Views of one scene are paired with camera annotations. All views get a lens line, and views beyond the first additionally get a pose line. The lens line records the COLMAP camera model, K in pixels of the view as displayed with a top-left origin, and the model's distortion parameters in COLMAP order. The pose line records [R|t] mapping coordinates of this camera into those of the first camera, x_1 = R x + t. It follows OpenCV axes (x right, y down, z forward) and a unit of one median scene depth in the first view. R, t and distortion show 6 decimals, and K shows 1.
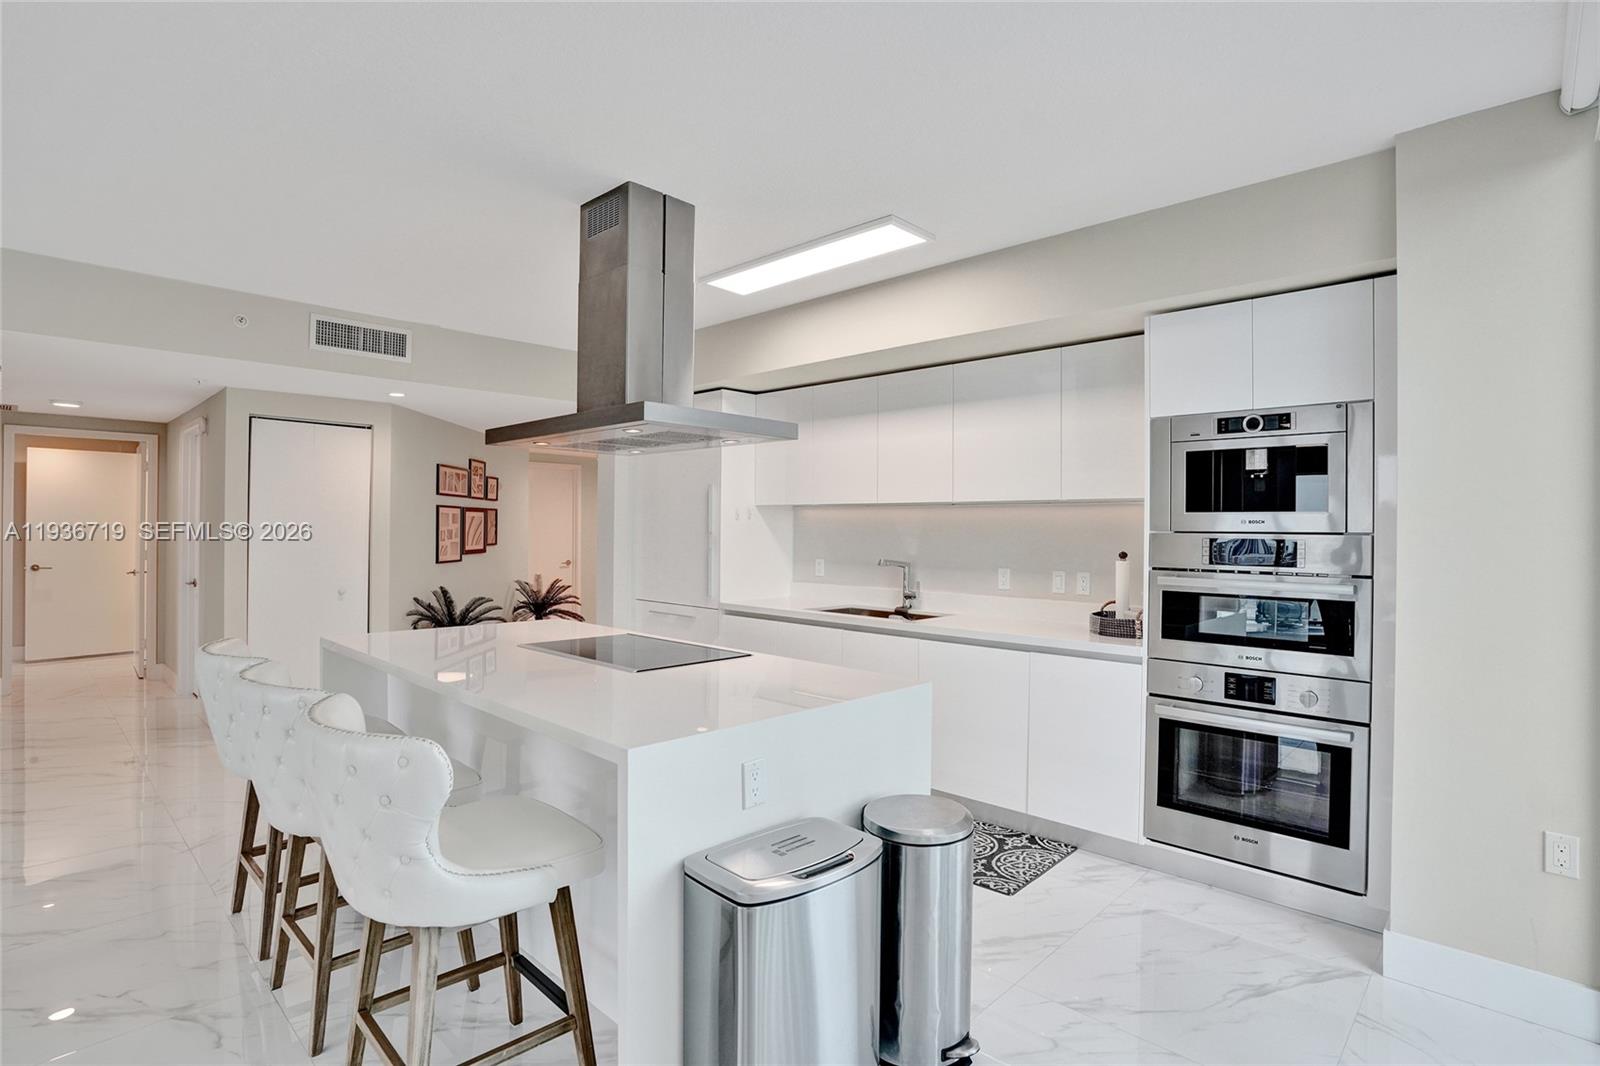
lens RADIAL K [[794.6, 0, 809.4], [0, 794.6, 530.5], [0, 0, 1]] dist [-0.003193, 0.002081]
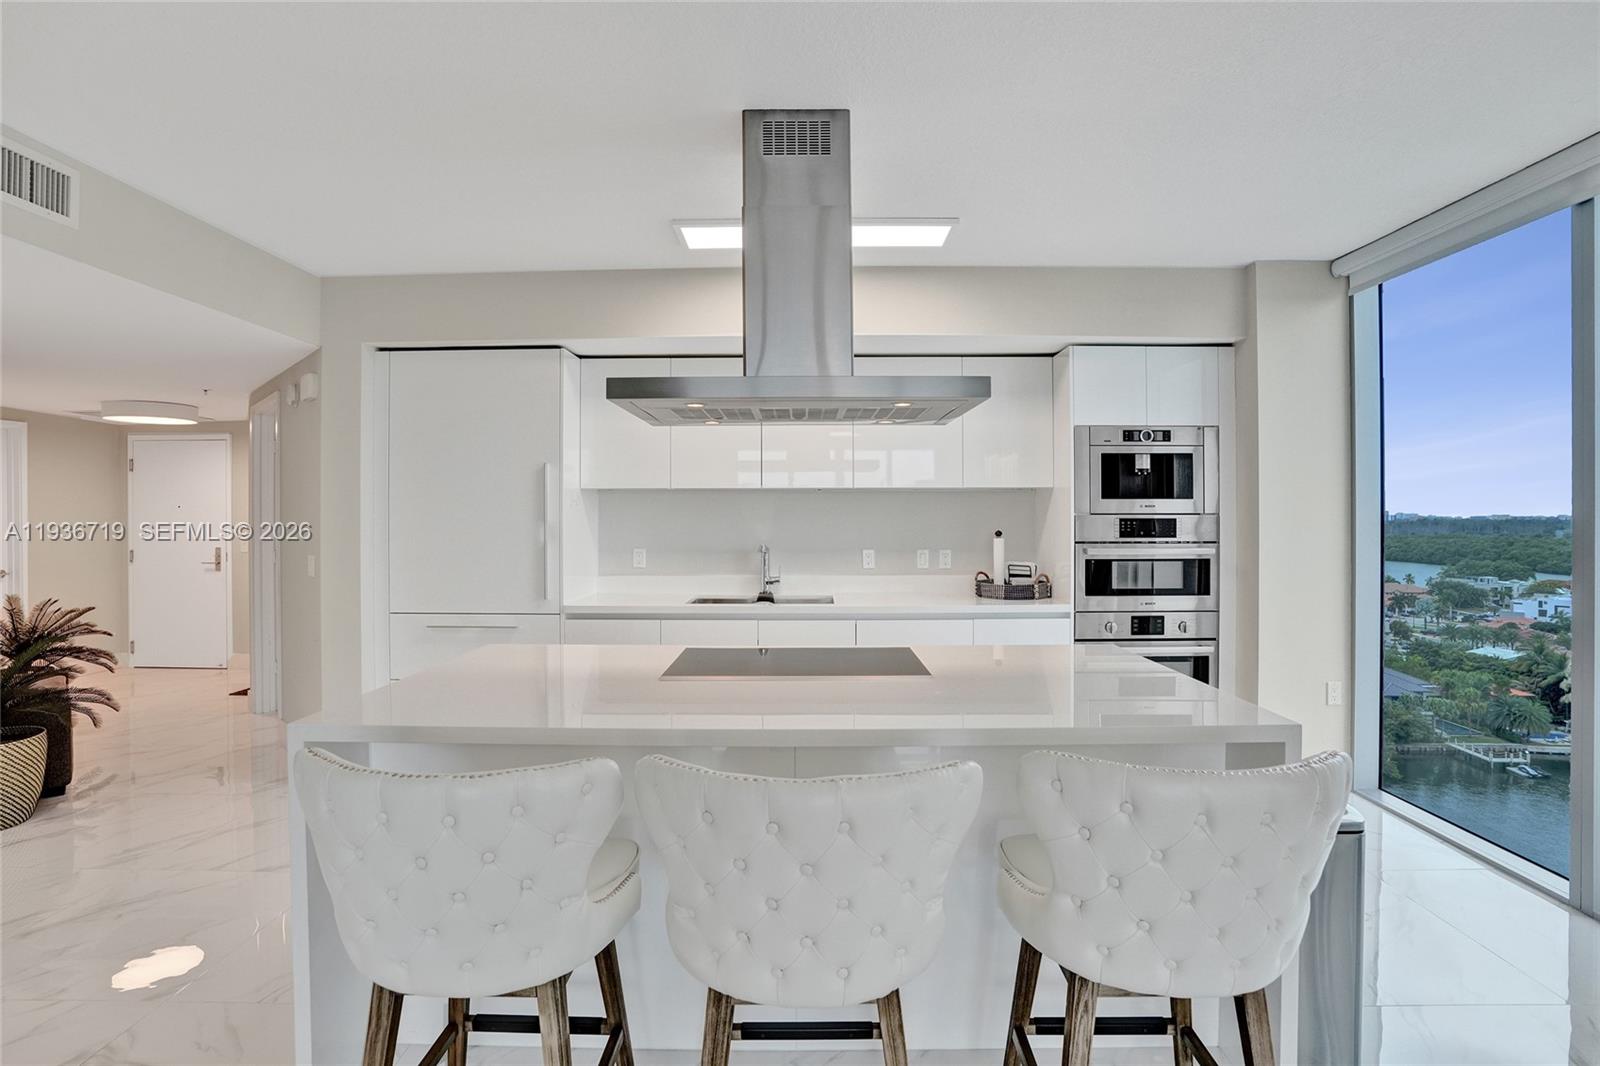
lens RADIAL K [[781.3, 0, 811.5], [0, 781.3, 518.7], [0, 0, 1]] dist [-0.024301, 0.002163]
pose [[0.732999, -0.011141, 0.680139, -0.775041], [0.008951, 0.999937, 0.006733, -0.003095], [-0.680171, 0.001153, 0.733052, 0.383913]]
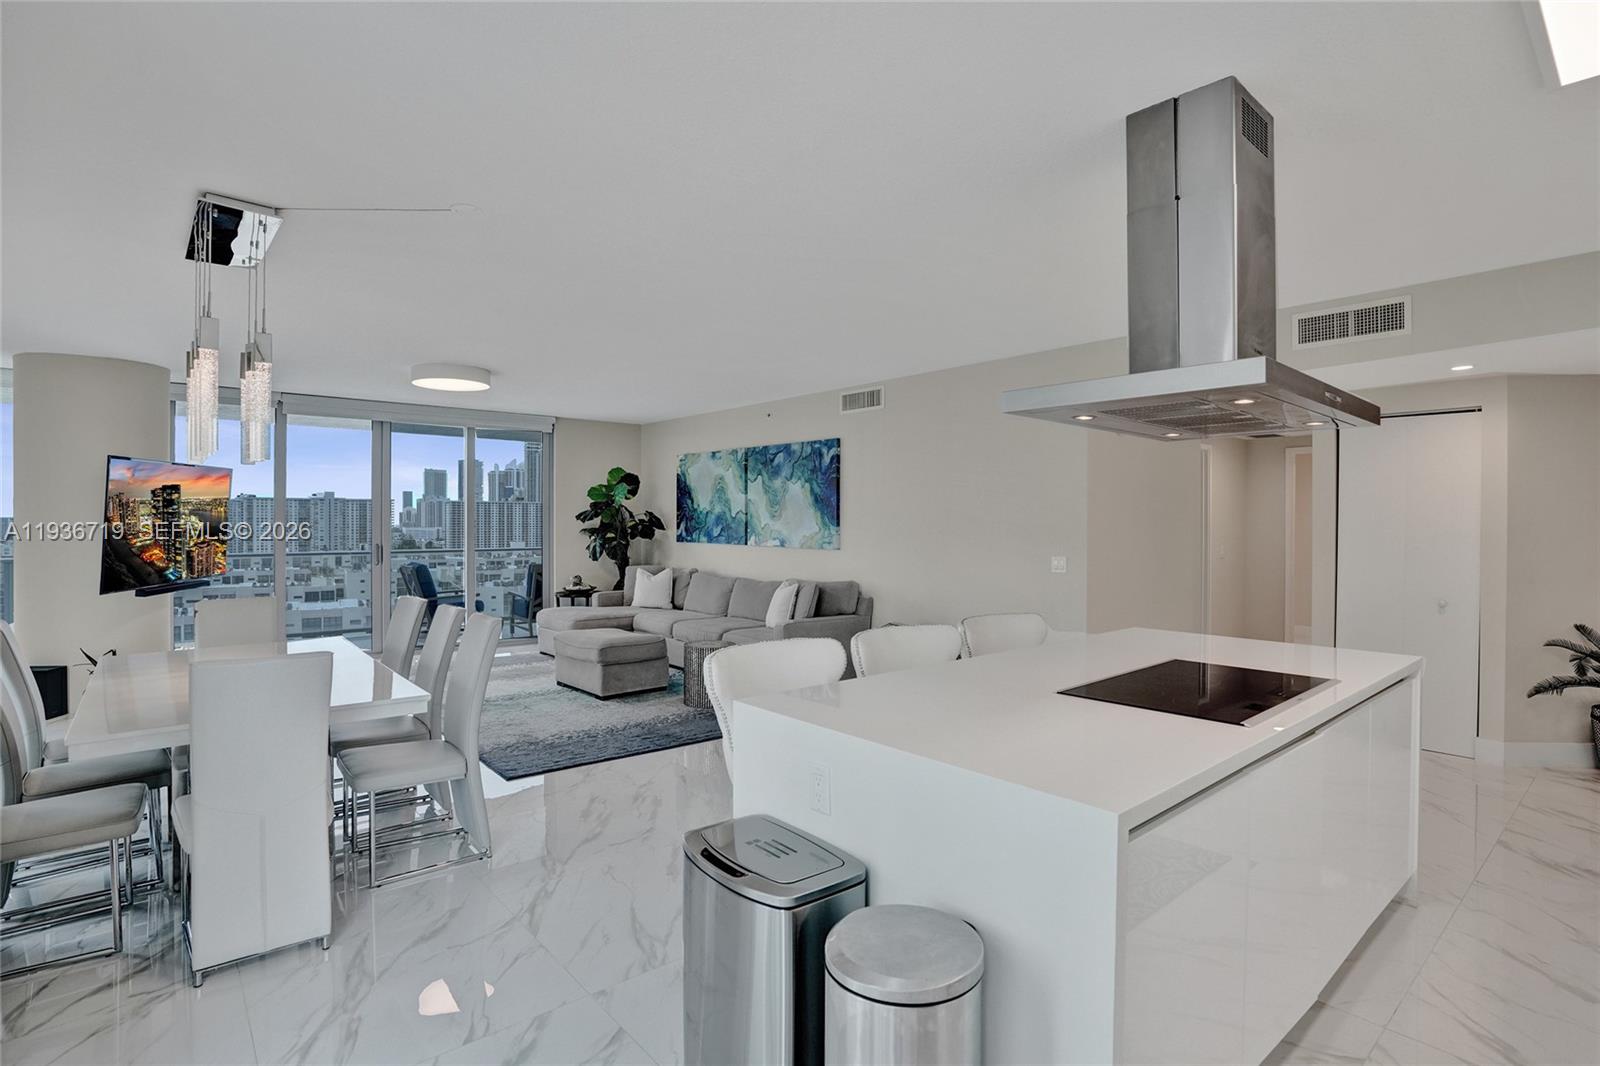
lens RADIAL K [[781.3, 0, 797.3], [0, 781.3, 525.6], [0, 0, 1]] dist [-0.024301, 0.002163]
pose [[-0.118623, -0.002808, -0.992935, 0.662847], [-0.005718, 0.999981, -0.002145, -0.006433], [0.992923, 0.005423, -0.118637, 0.799244]]
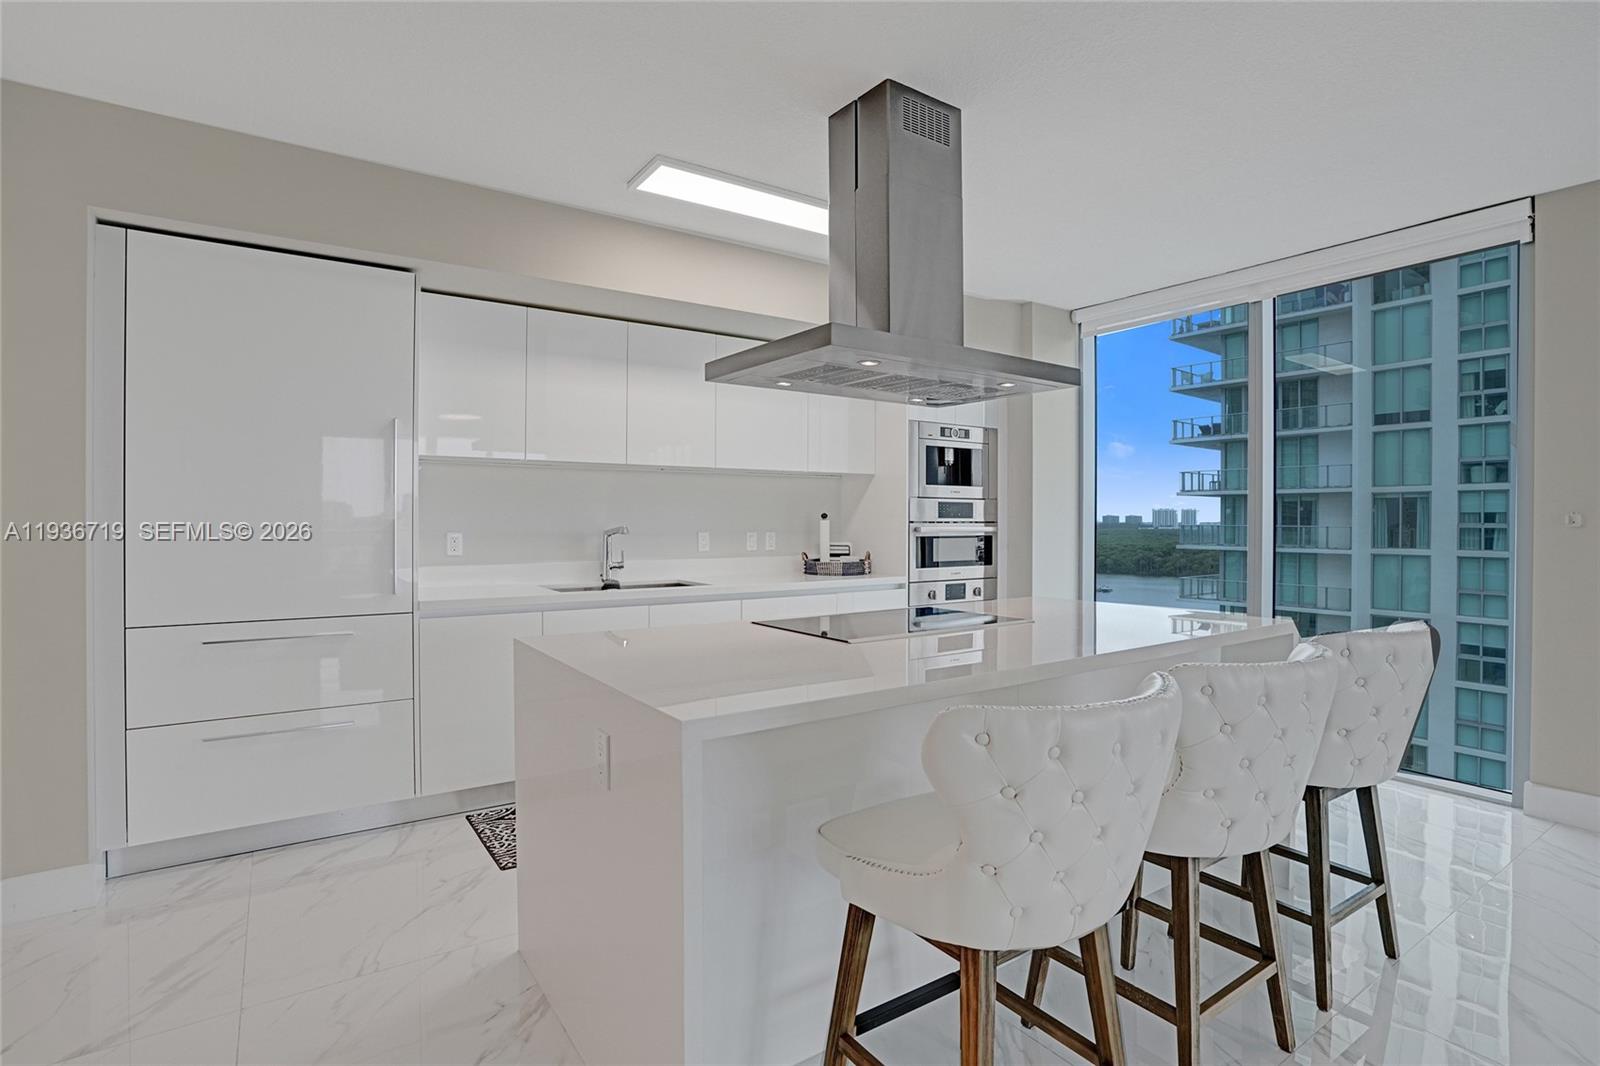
lens RADIAL K [[794.6, 0, 798.8], [0, 794.6, 519.4], [0, 0, 1]] dist [-0.003193, 0.002081]
pose [[0.218593, -0.007614, 0.975786, -1.105691], [0.001771, 0.999971, 0.007406, 0.032853], [-0.975815, 0.000109, 0.218600, 0.918960]]
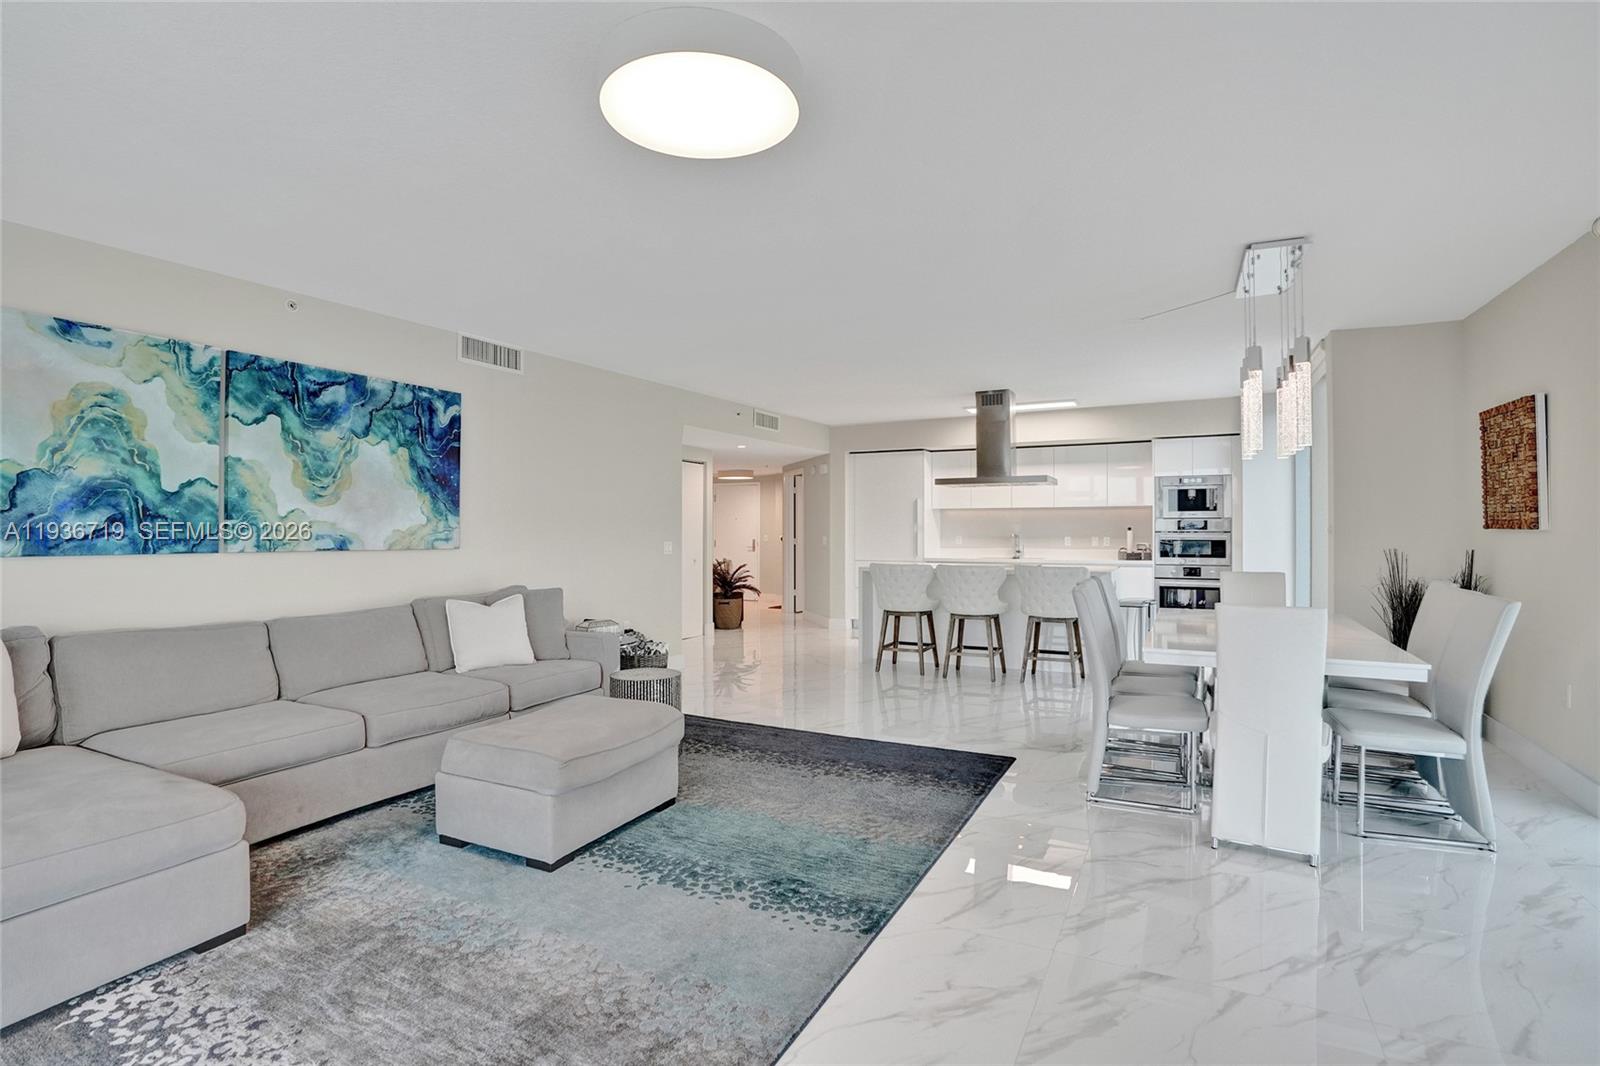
lens RADIAL K [[781.3, 0, 808.4], [0, 781.3, 520.3], [0, 0, 1]] dist [-0.024301, 0.002163]
pose [[0.958888, -0.005950, 0.283722, -1.542026], [0.009740, 0.999881, -0.011949, 0.028886], [-0.283617, 0.014221, 0.958832, -1.285663]]
